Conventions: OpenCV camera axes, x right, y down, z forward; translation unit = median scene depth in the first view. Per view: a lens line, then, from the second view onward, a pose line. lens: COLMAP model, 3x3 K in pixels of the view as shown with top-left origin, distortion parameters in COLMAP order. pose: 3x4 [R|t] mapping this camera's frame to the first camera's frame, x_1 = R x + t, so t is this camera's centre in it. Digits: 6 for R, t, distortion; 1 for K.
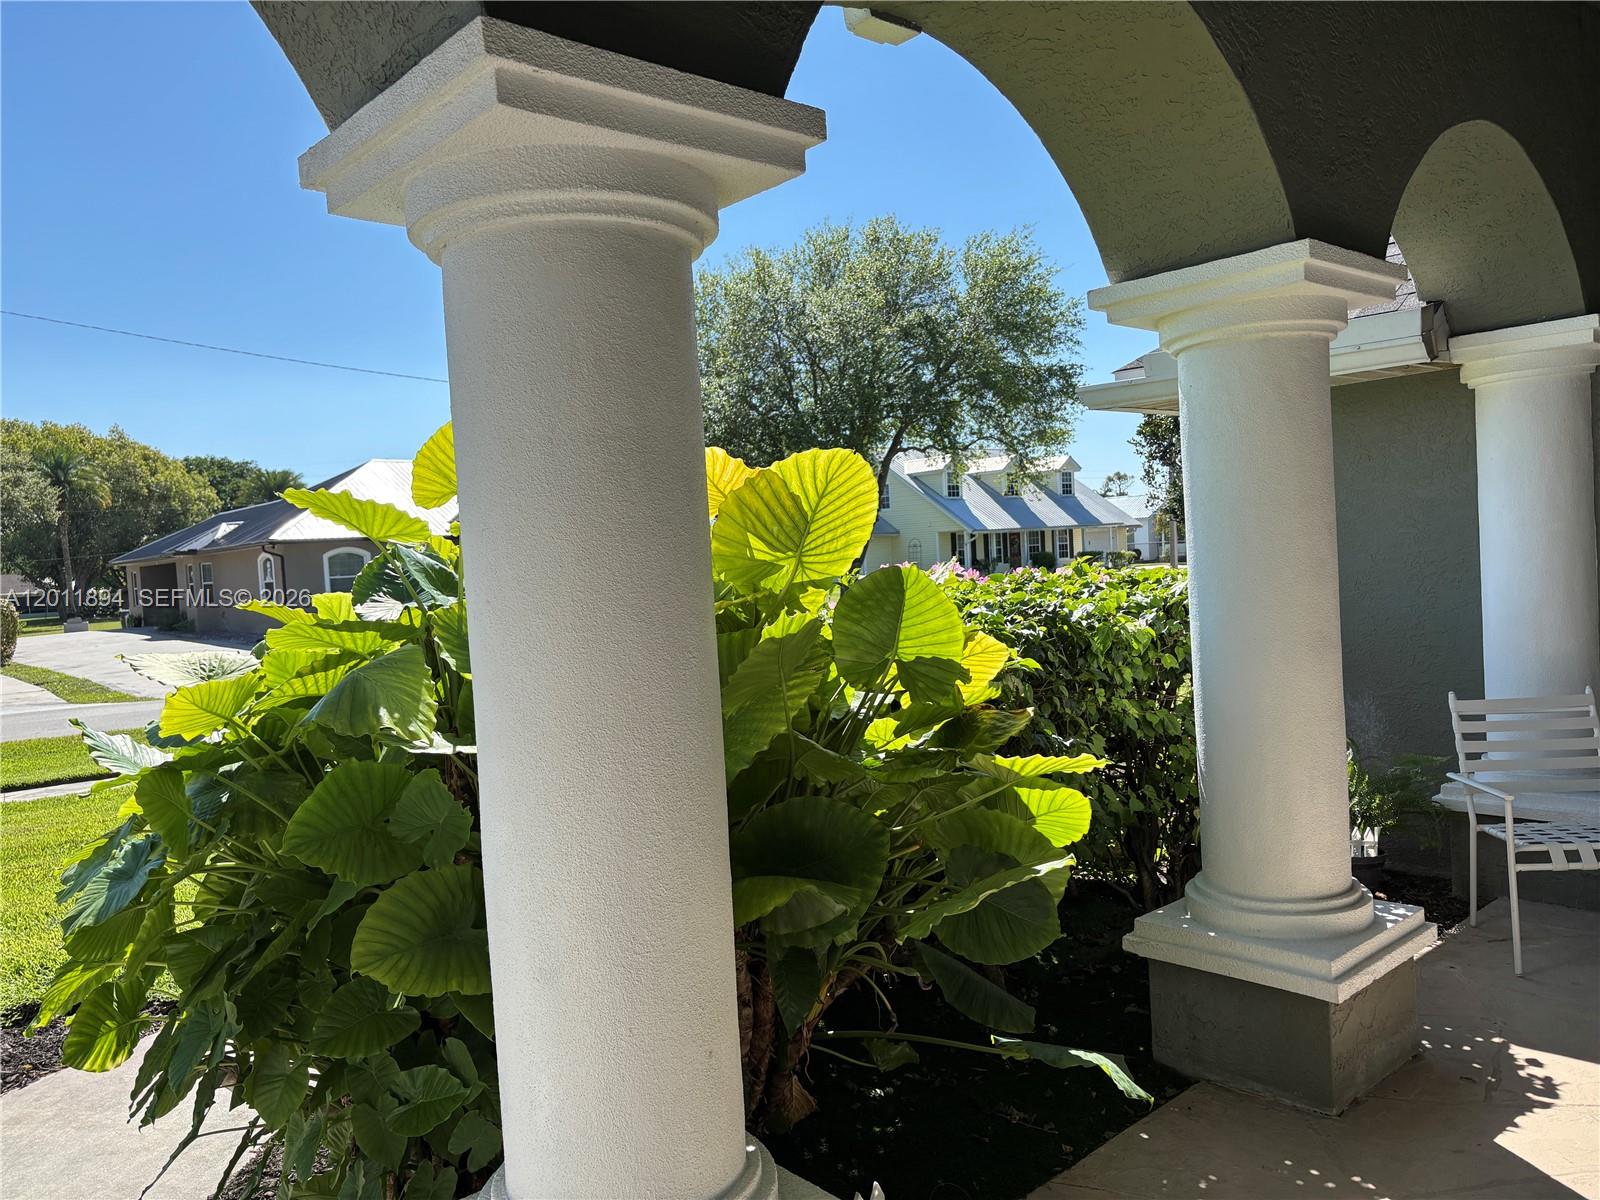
lens RADIAL K [[1208.1, 0, 802.4], [0, 1208.1, 612.8], [0, 0, 1]] dist [0.031343, -0.037792]
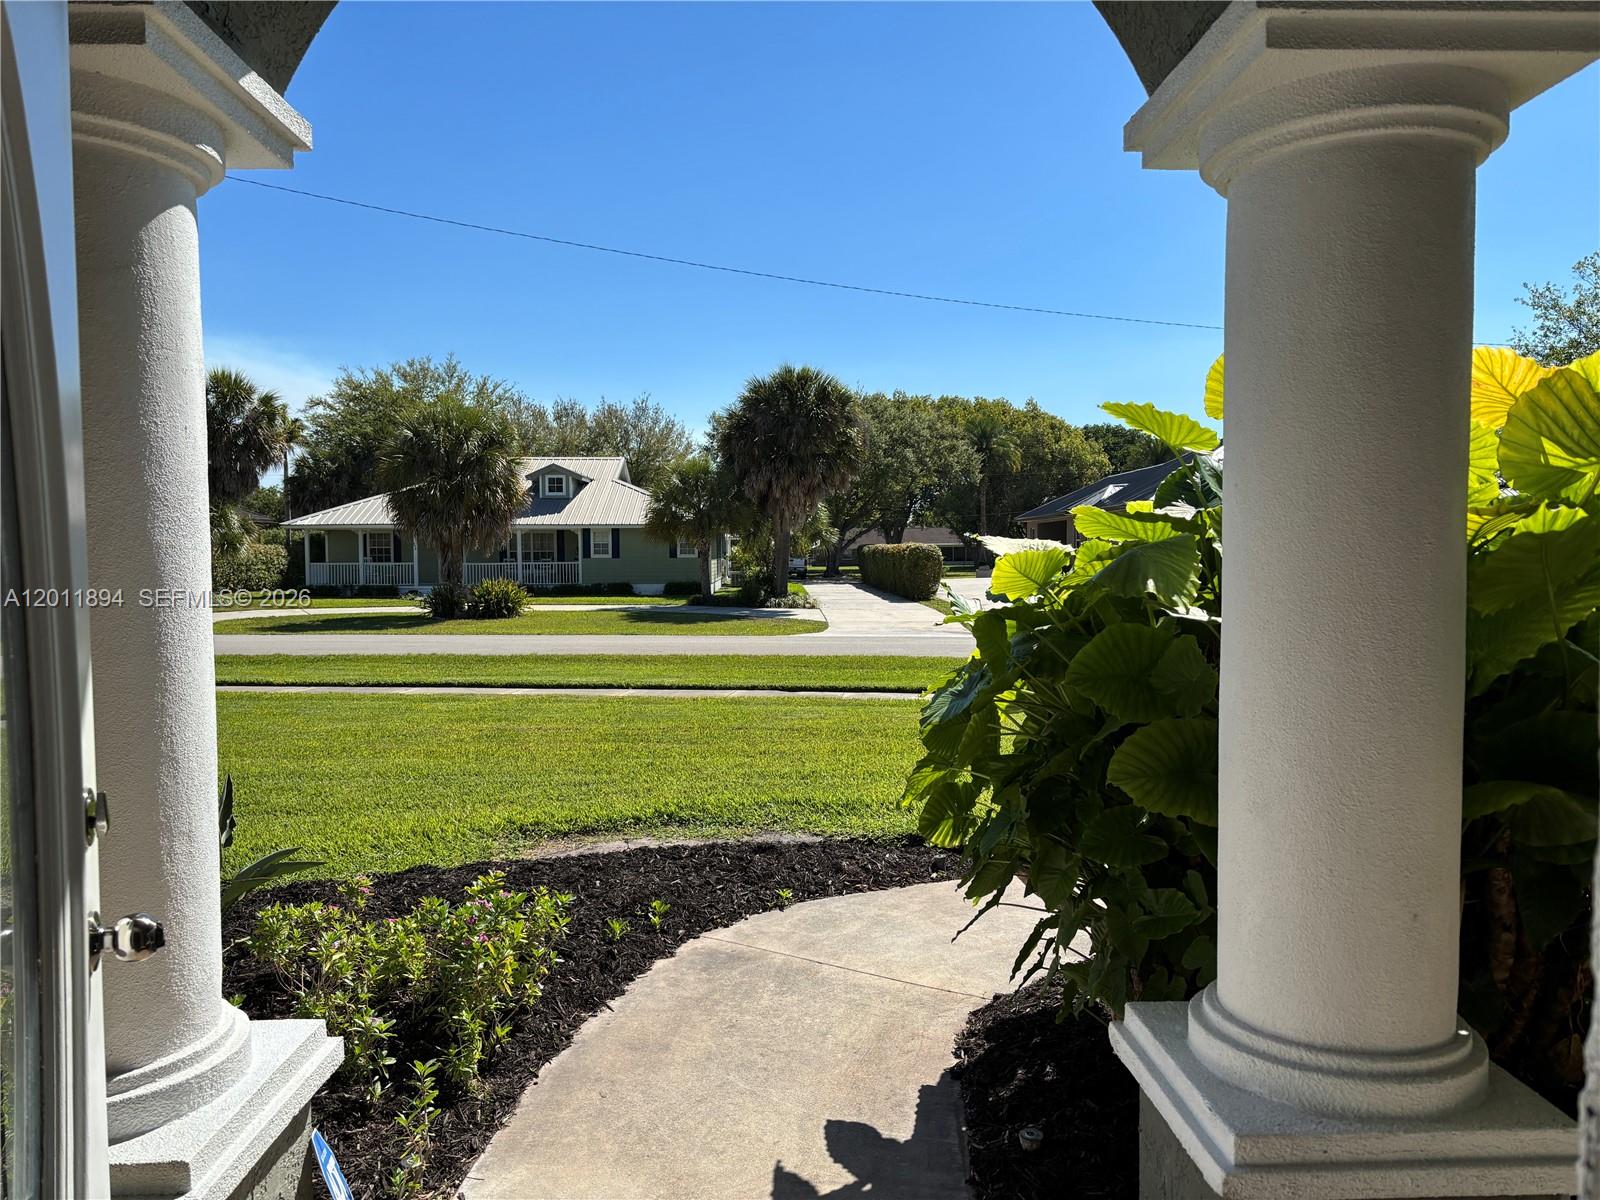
lens RADIAL K [[1208.1, 0, 785.6], [0, 1208.1, 612.9], [0, 0, 1]] dist [0.031343, -0.037792]
pose [[0.760740, 0.084825, -0.643490, 0.149083], [-0.066579, 0.996392, 0.052633, 0.070815], [0.645633, 0.002803, 0.763643, -0.149922]]
